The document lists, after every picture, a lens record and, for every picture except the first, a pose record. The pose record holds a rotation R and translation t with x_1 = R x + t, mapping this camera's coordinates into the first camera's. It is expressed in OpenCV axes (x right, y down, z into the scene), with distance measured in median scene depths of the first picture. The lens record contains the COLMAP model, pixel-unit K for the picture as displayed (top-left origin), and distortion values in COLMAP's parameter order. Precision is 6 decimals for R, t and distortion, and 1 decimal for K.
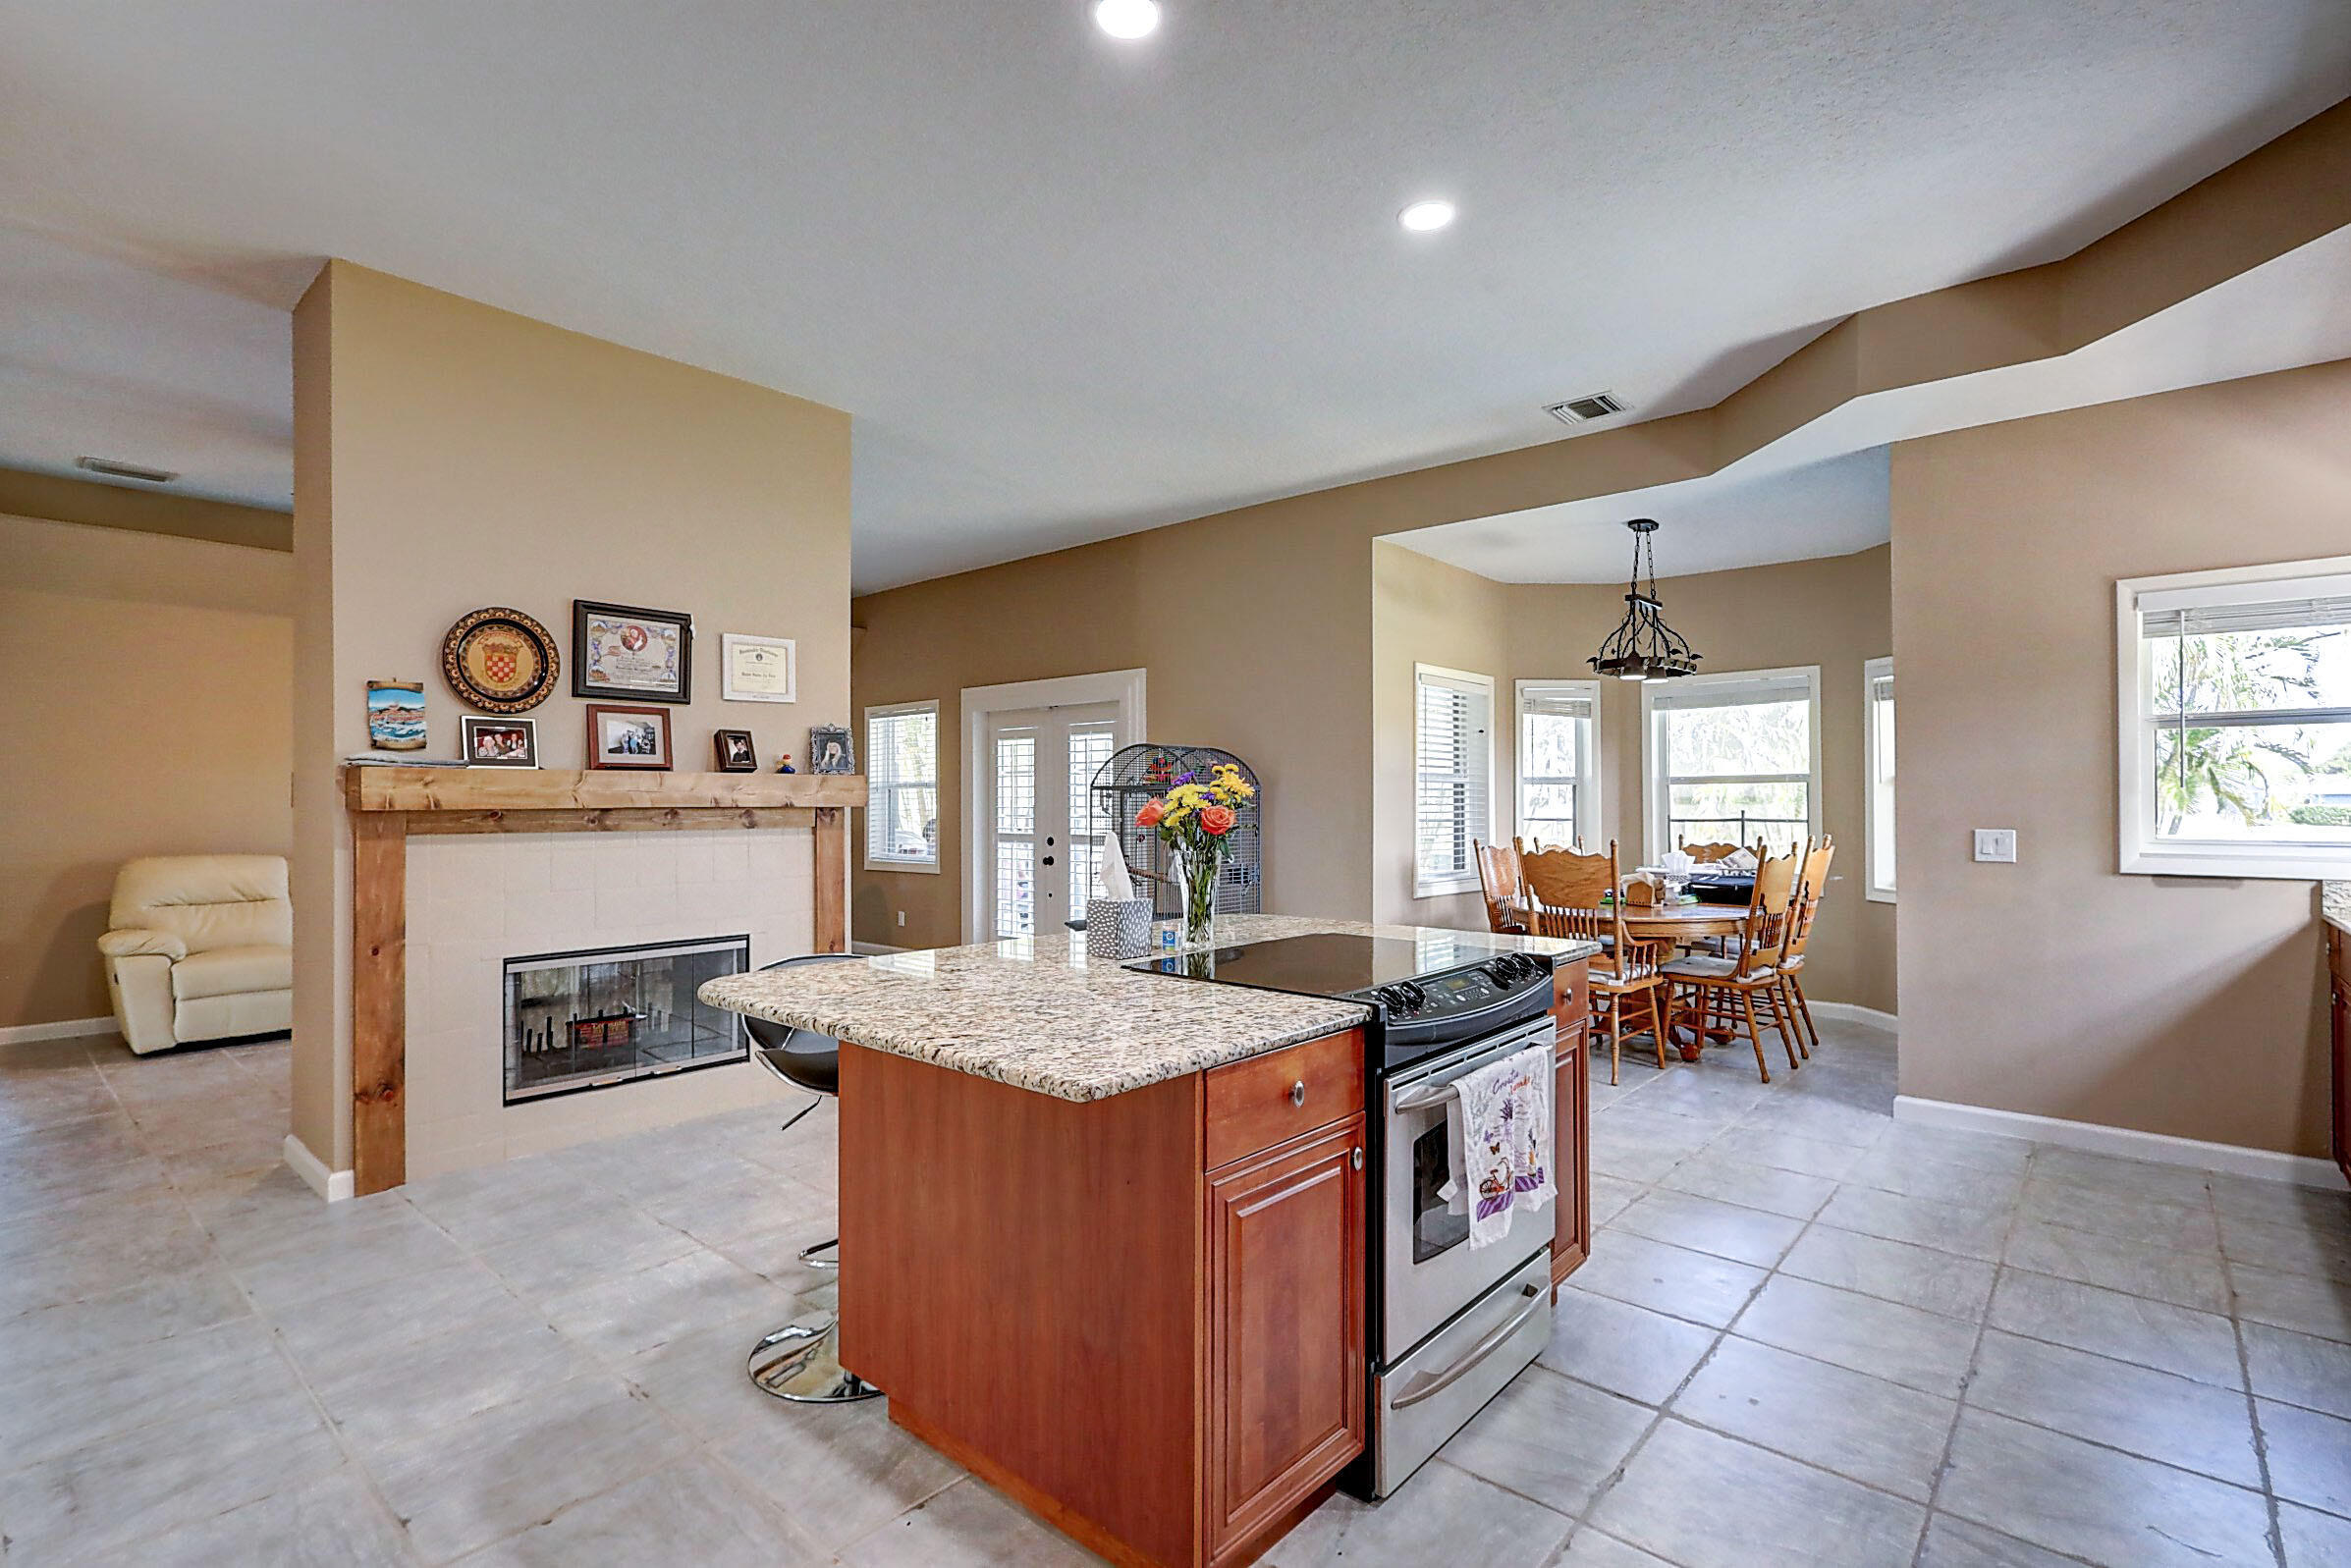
lens RADIAL K [[1116.4, 0, 1175.5], [0, 1116.4, 784.0], [0, 0, 1]] dist [-0.000941, -0.000130]
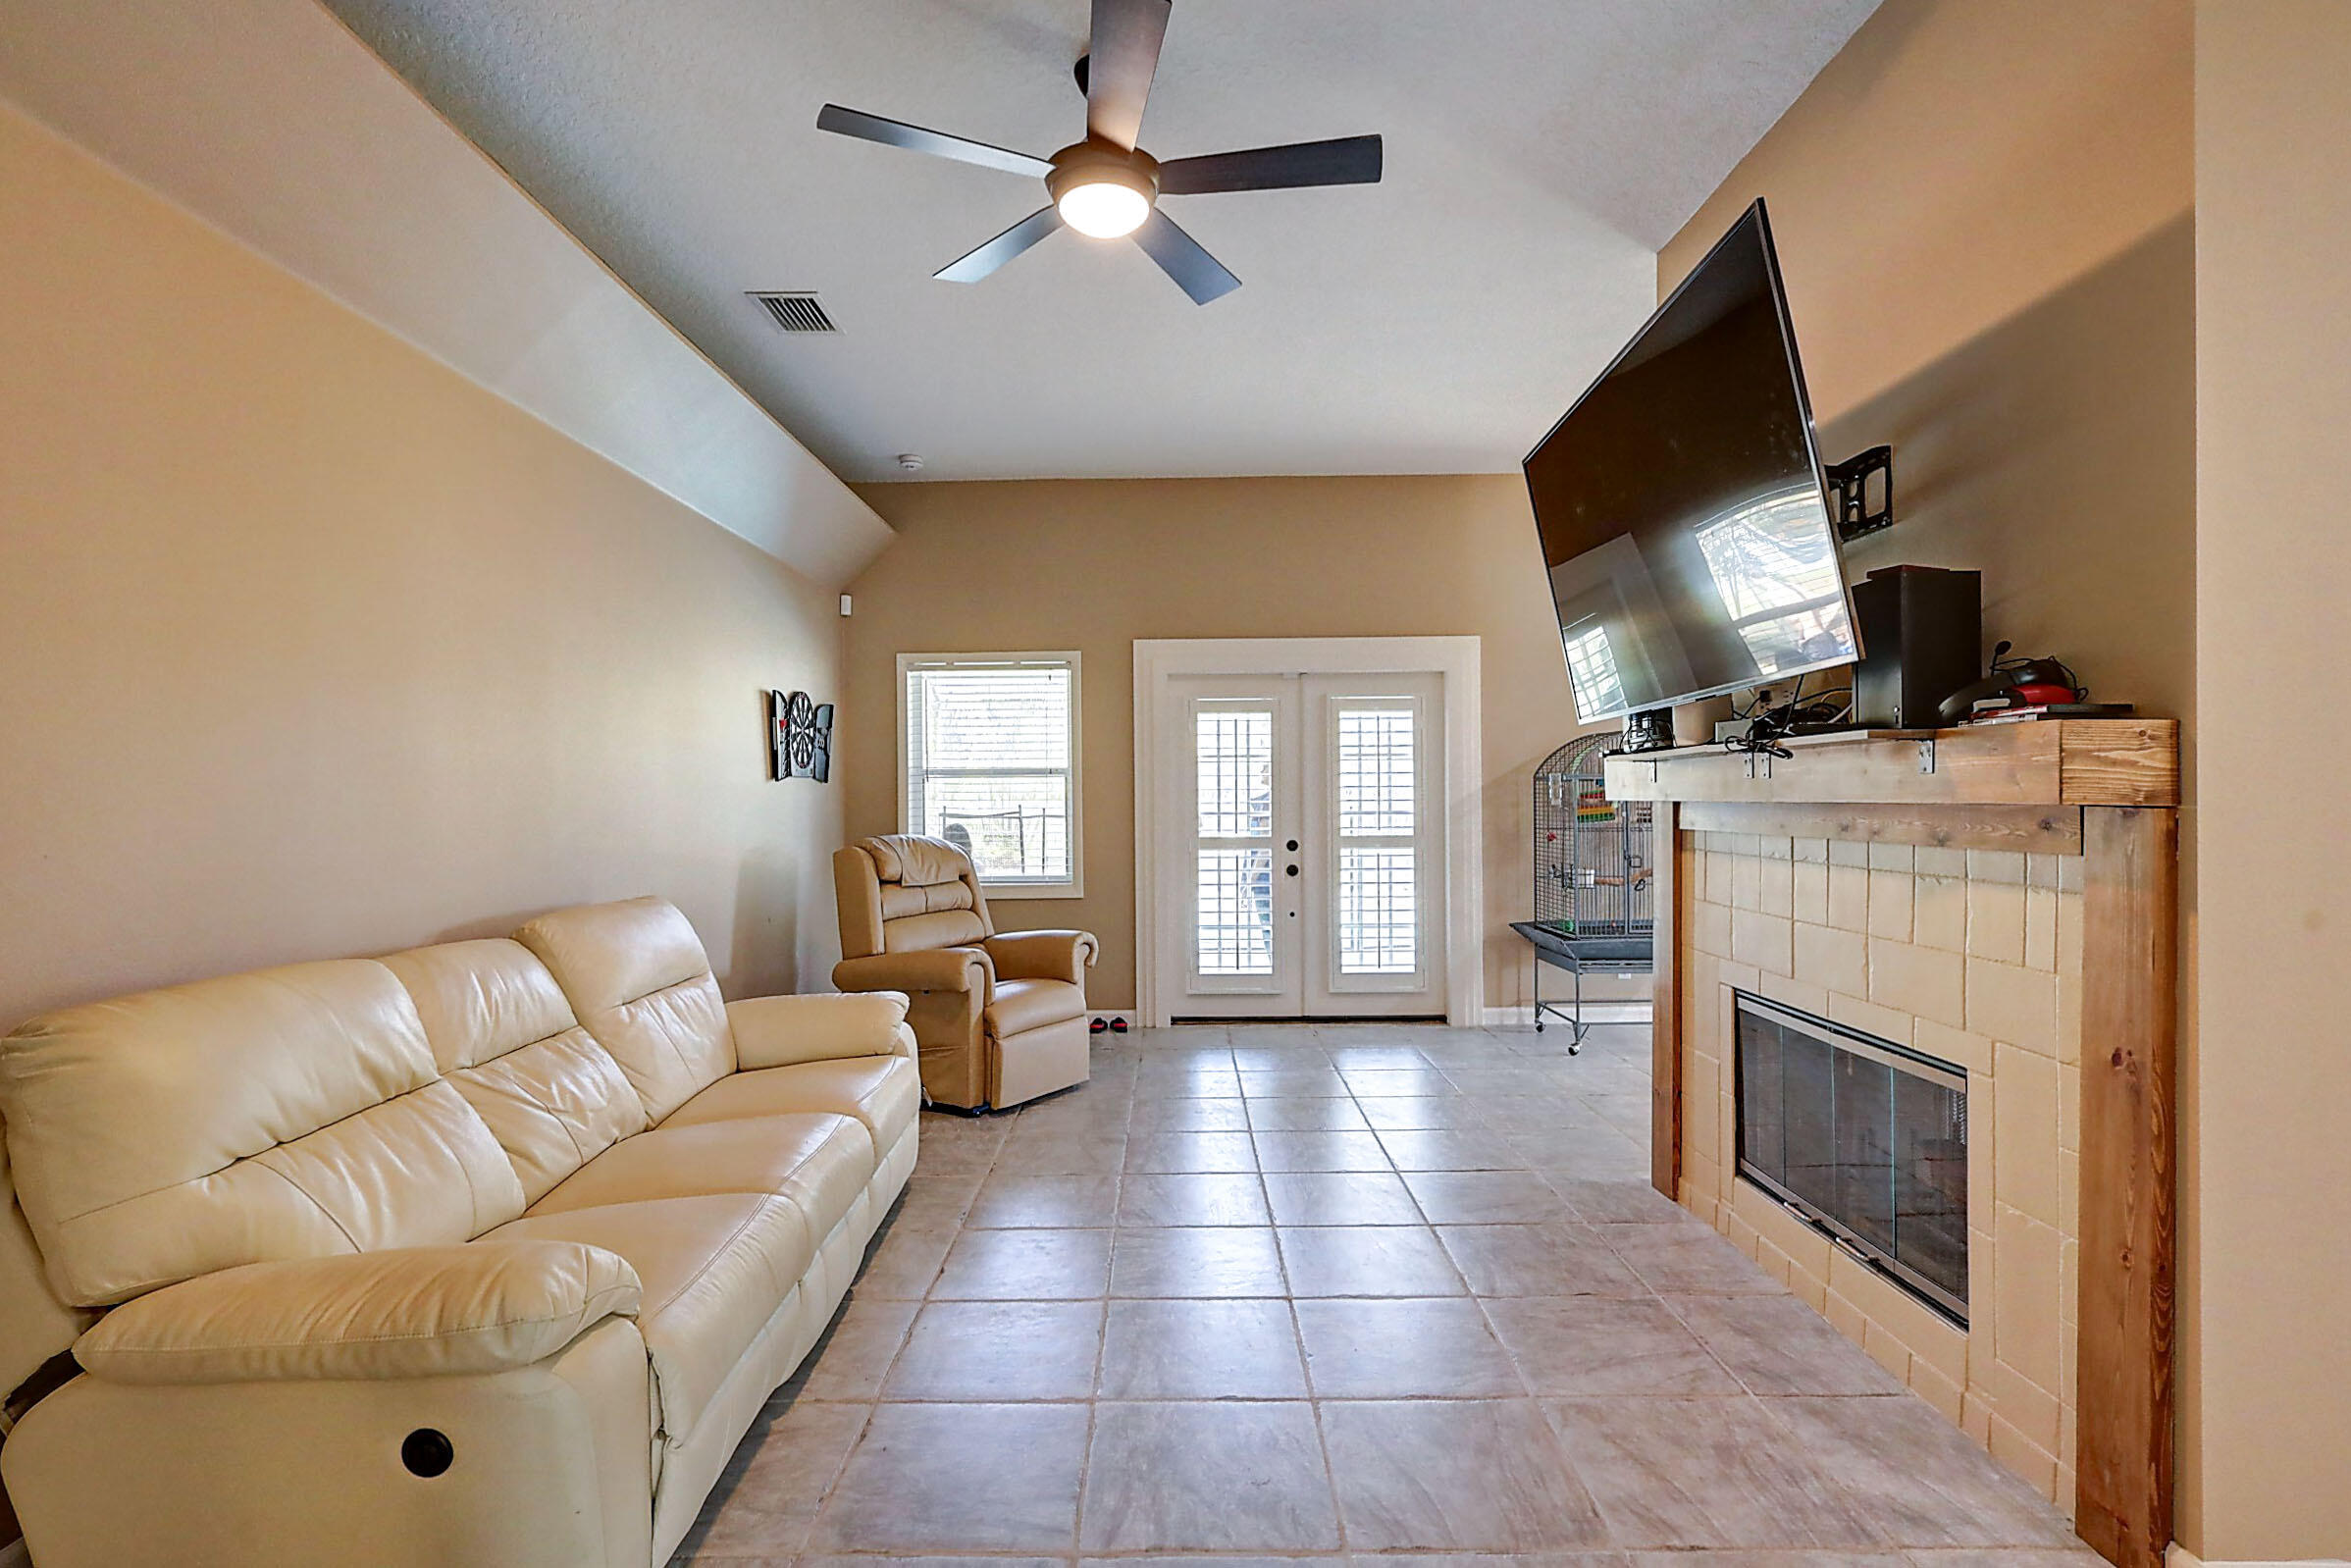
lens RADIAL K [[1116.5, 0, 1175.5], [0, 1116.5, 784.0], [0, 0, 1]] dist [-0.000941, -0.000130]
pose [[0.740944, -0.001733, 0.671564, -0.677481], [-0.001752, 0.999988, 0.004514, 0.004854], [-0.671564, -0.004521, 0.740933, 0.462726]]
